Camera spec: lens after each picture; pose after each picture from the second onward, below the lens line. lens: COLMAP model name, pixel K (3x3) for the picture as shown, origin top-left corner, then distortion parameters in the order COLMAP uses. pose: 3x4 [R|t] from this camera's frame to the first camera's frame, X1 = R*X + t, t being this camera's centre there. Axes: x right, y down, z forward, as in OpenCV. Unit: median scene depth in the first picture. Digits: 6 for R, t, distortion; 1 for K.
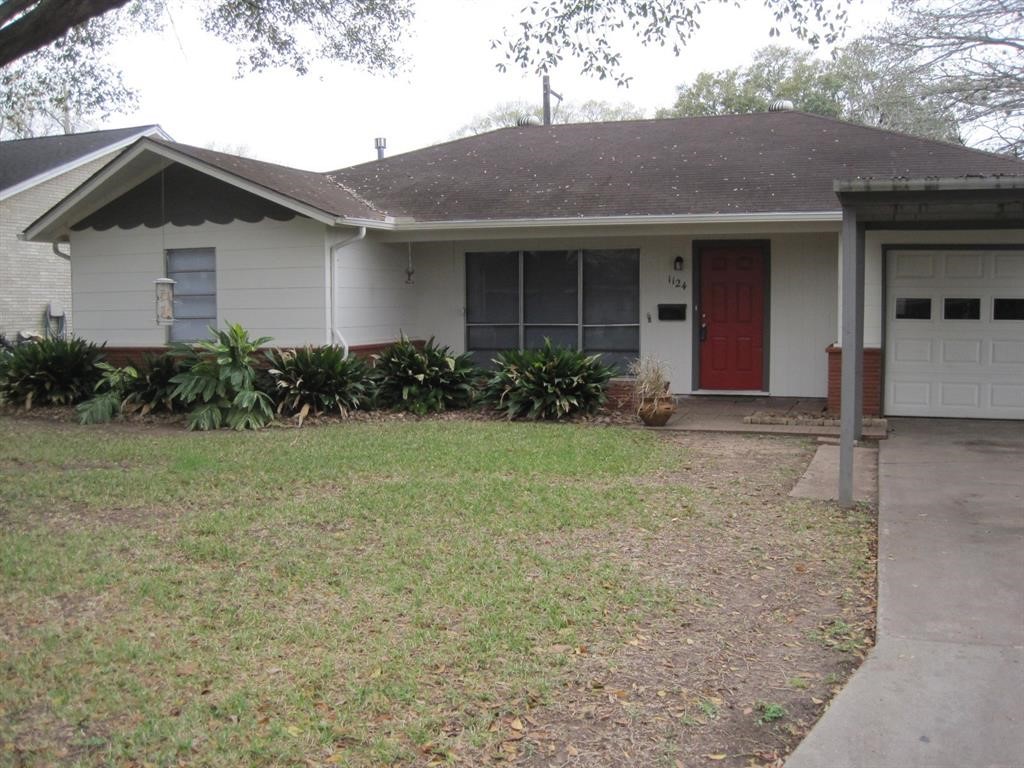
lens RADIAL K [[1070.7, 0, 506.6], [0, 1070.7, 384.0], [0, 0, 1]] dist [-0.125487, 0.000000]
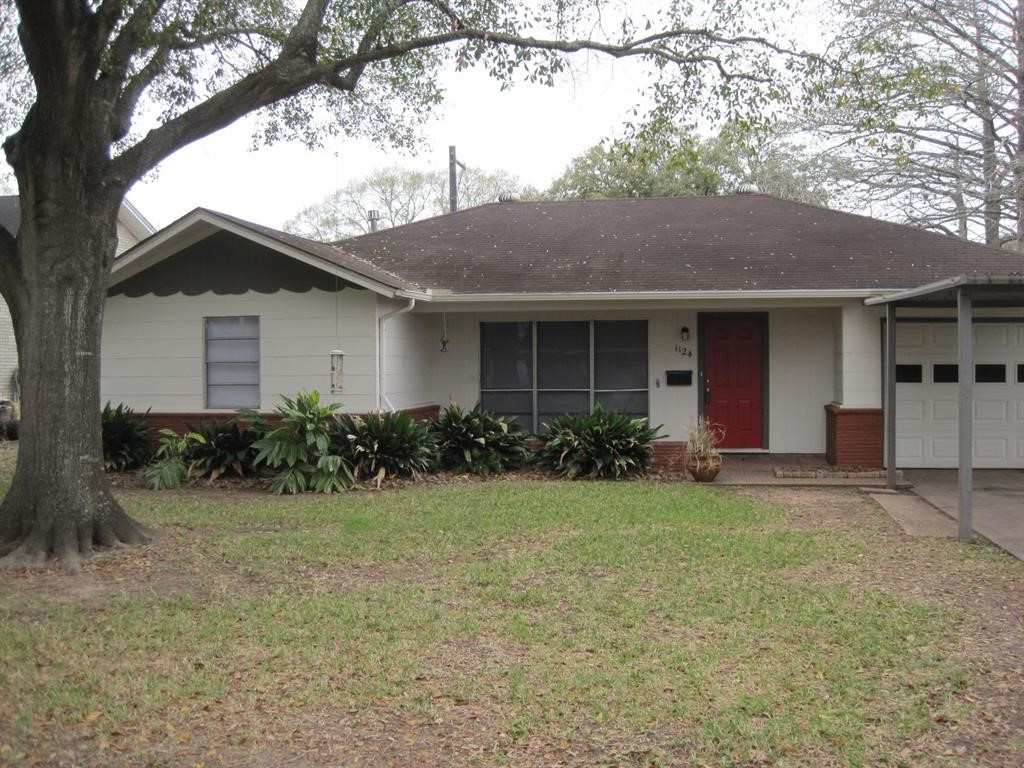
lens RADIAL K [[1070.7, 0, 519.4], [0, 1070.7, 375.7], [0, 0, 1]] dist [-0.125487, 0.000000]
pose [[0.987277, -0.002542, 0.158989, -0.204519], [0.012803, 0.997897, -0.063543, -0.002512], [-0.158493, 0.064770, 0.985233, -0.058627]]
